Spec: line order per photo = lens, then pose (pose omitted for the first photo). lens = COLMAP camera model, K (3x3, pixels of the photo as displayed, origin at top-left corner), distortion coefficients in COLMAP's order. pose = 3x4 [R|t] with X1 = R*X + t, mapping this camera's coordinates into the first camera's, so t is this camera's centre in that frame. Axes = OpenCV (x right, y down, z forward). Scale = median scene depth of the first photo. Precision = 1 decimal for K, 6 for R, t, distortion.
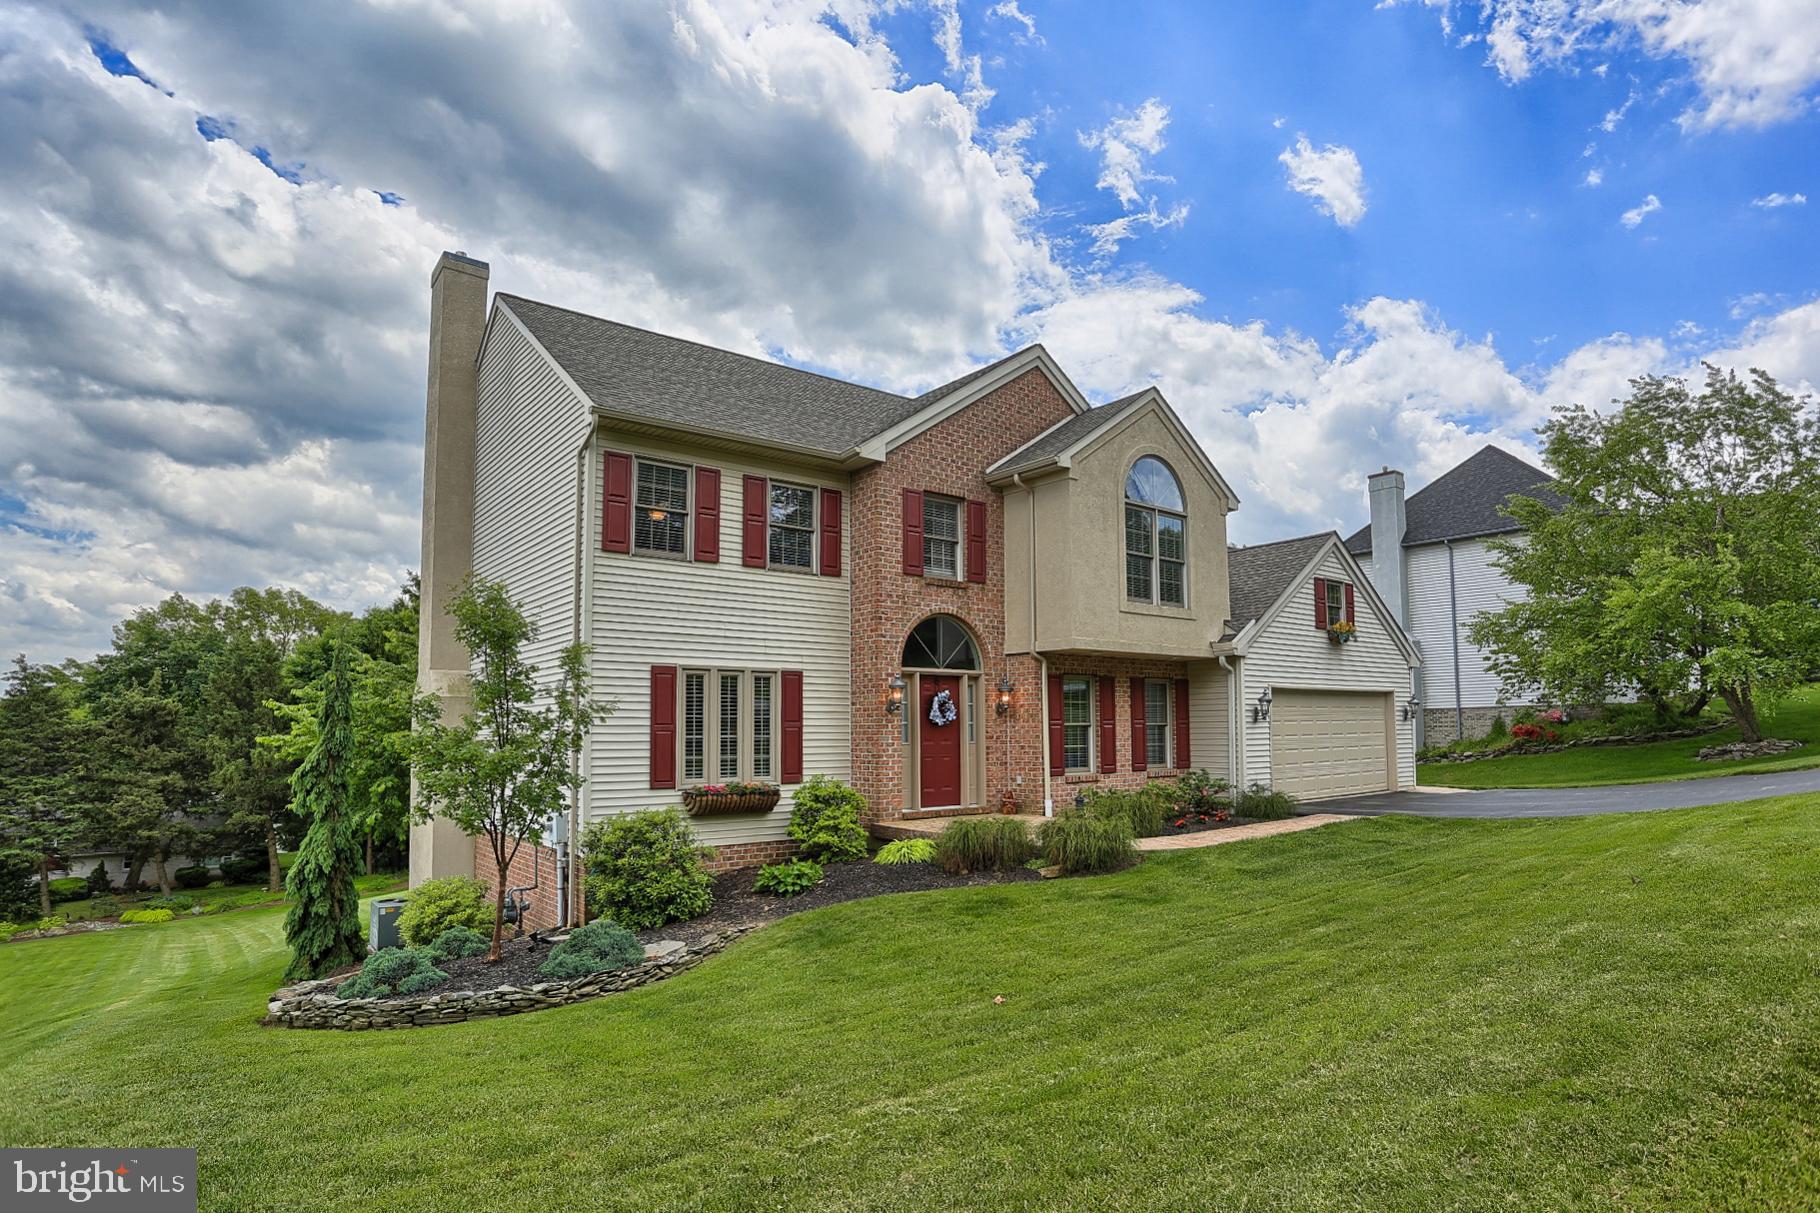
lens RADIAL K [[926.4, 0, 873.6], [0, 926.4, 645.1], [0, 0, 1]] dist [-0.030834, 0.001218]
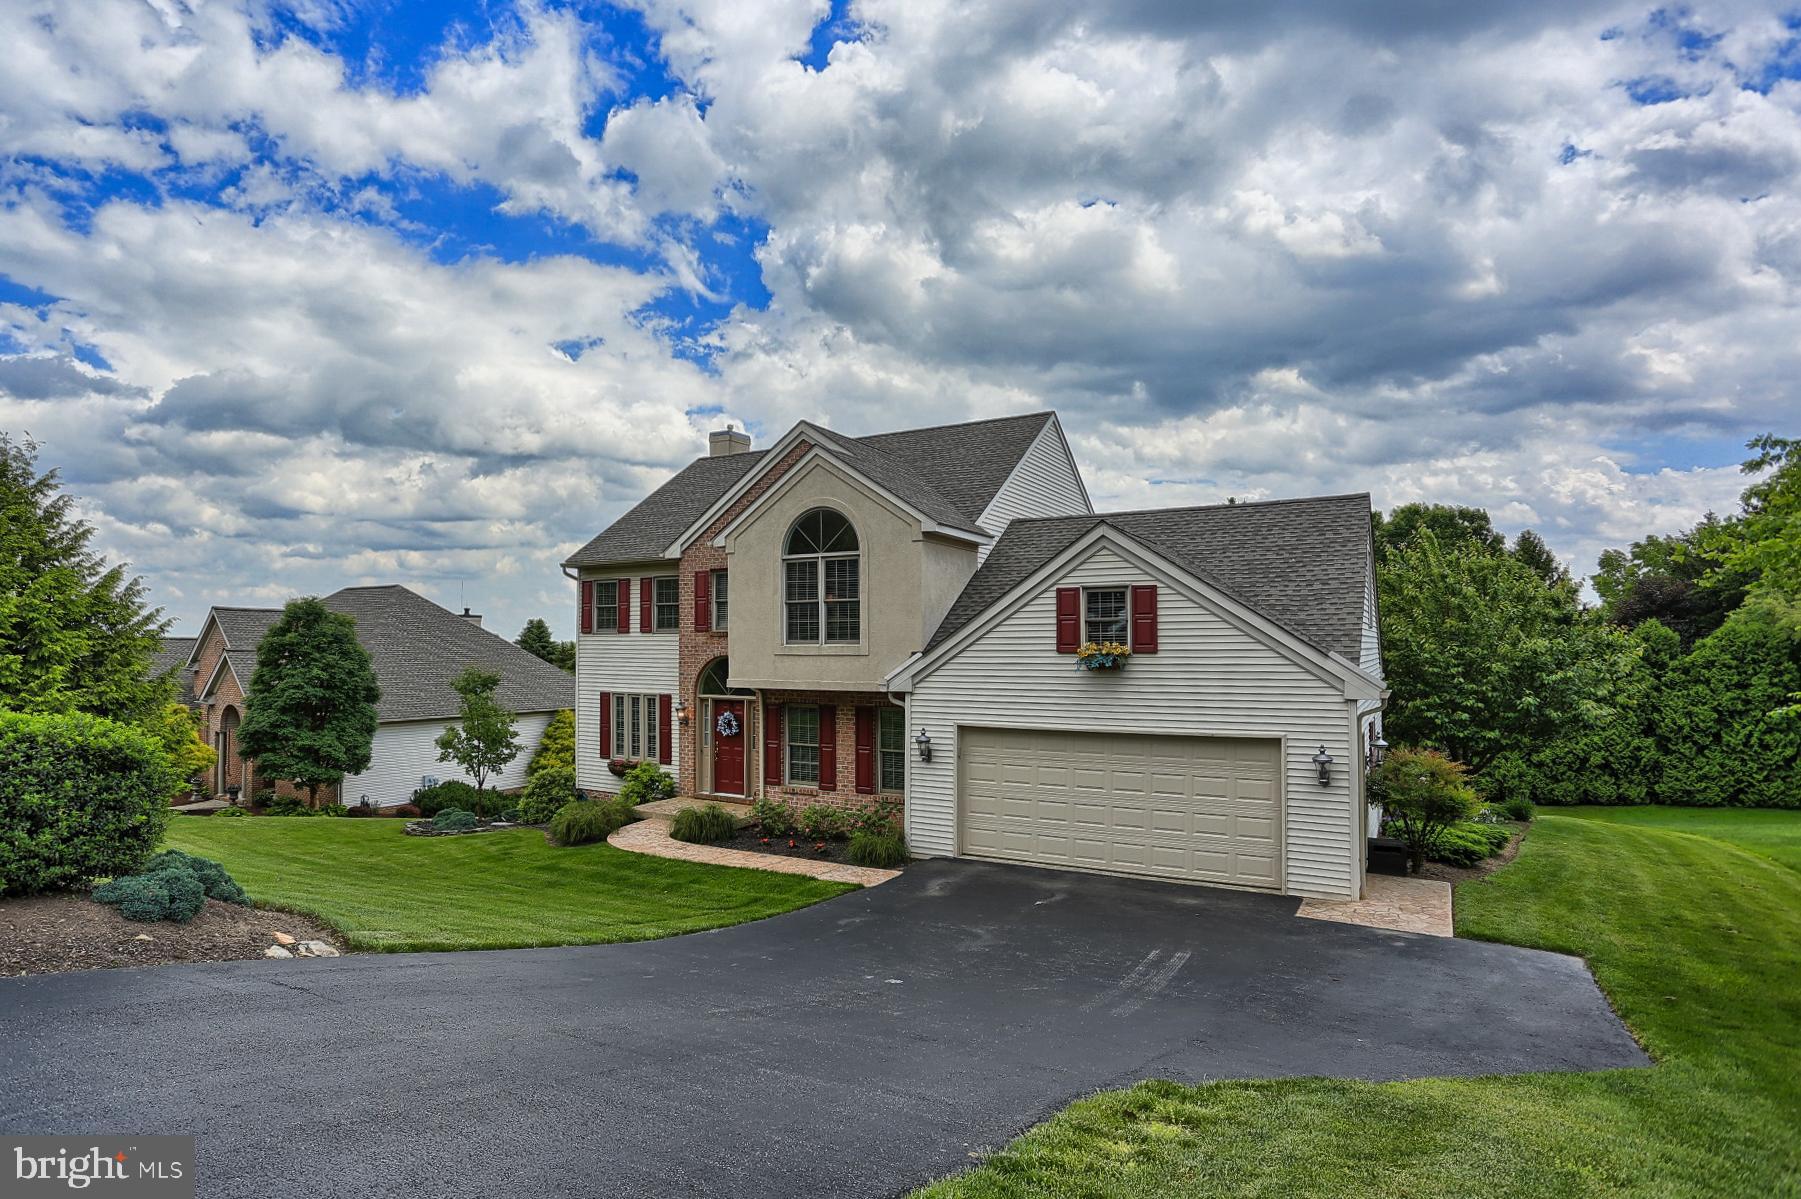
lens RADIAL K [[918.1, 0, 900.5], [0, 918.1, 599.5], [0, 0, 1]] dist [-0.035590, 0.000138]
pose [[0.400062, -0.035701, -0.915792, 1.484683], [0.081988, 0.996629, -0.003036, -0.095078], [0.912813, -0.073869, 0.401641, 0.716329]]
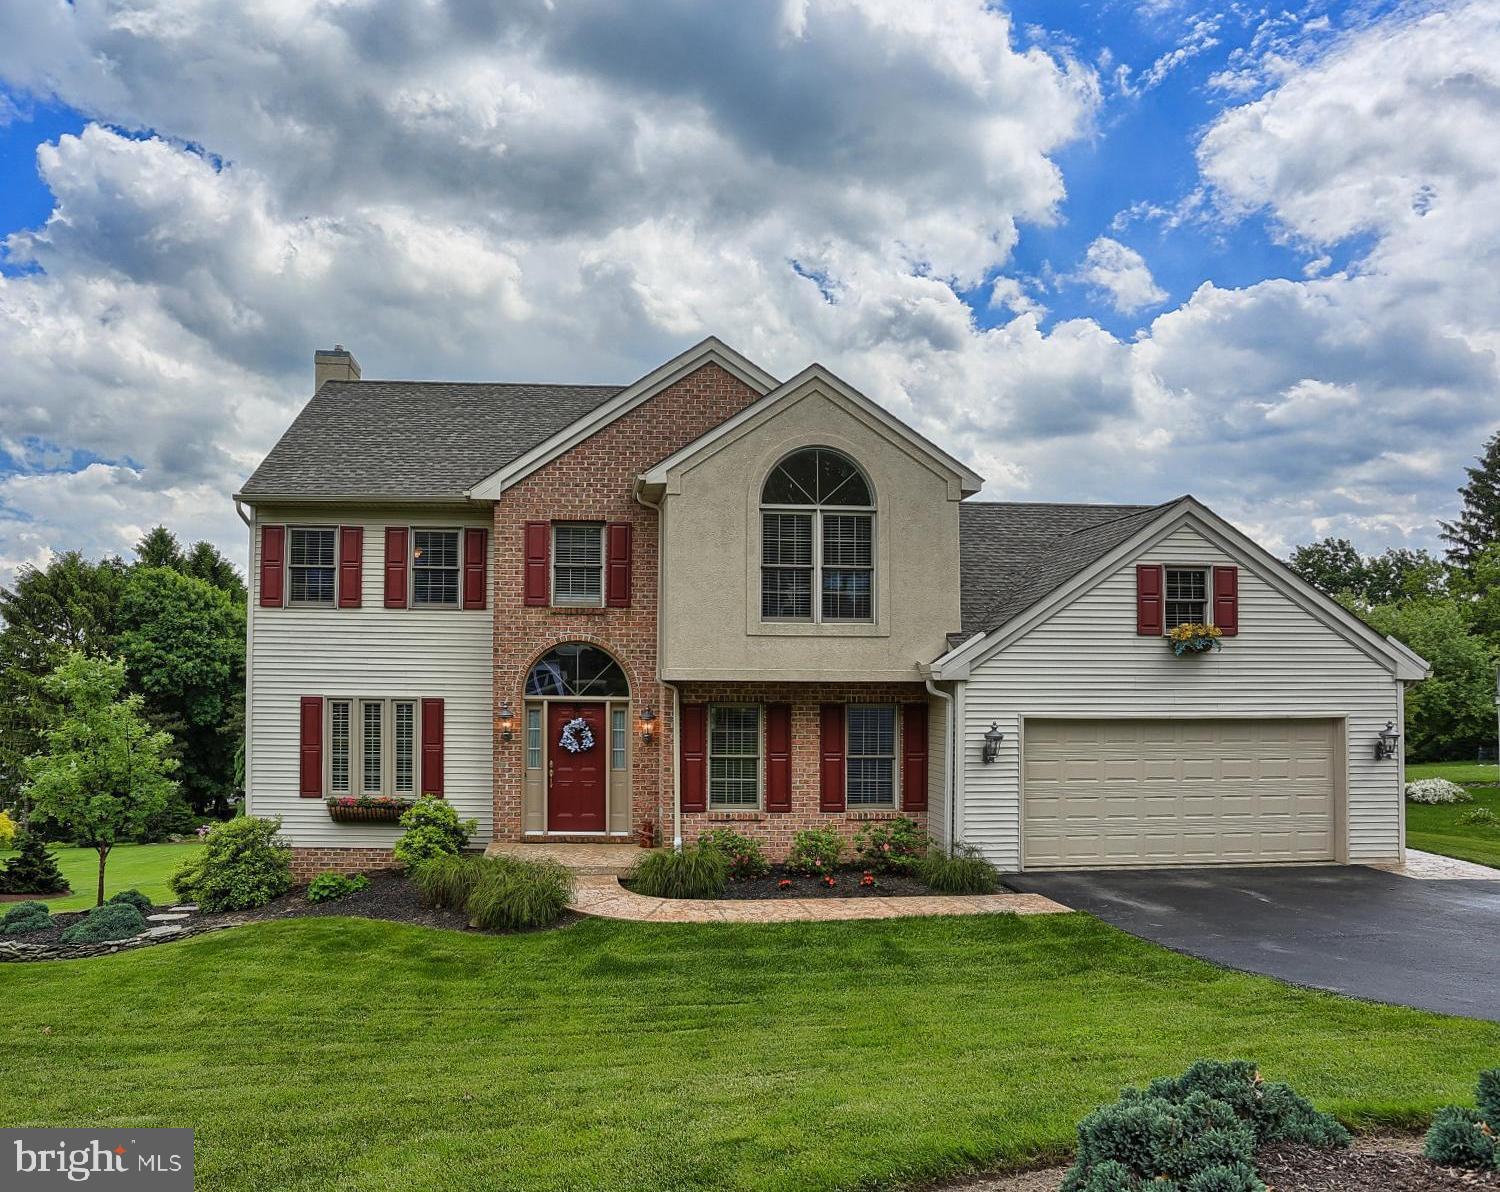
lens RADIAL K [[907.3, 0, 748.2], [0, 907.3, 634.1], [0, 0, 1]] dist [-0.049993, 0.001391]
pose [[0.834284, -0.006655, -0.551295, 0.792674], [0.035729, 0.998478, 0.042016, -0.078293], [0.550177, -0.054750, 0.833251, 0.296086]]
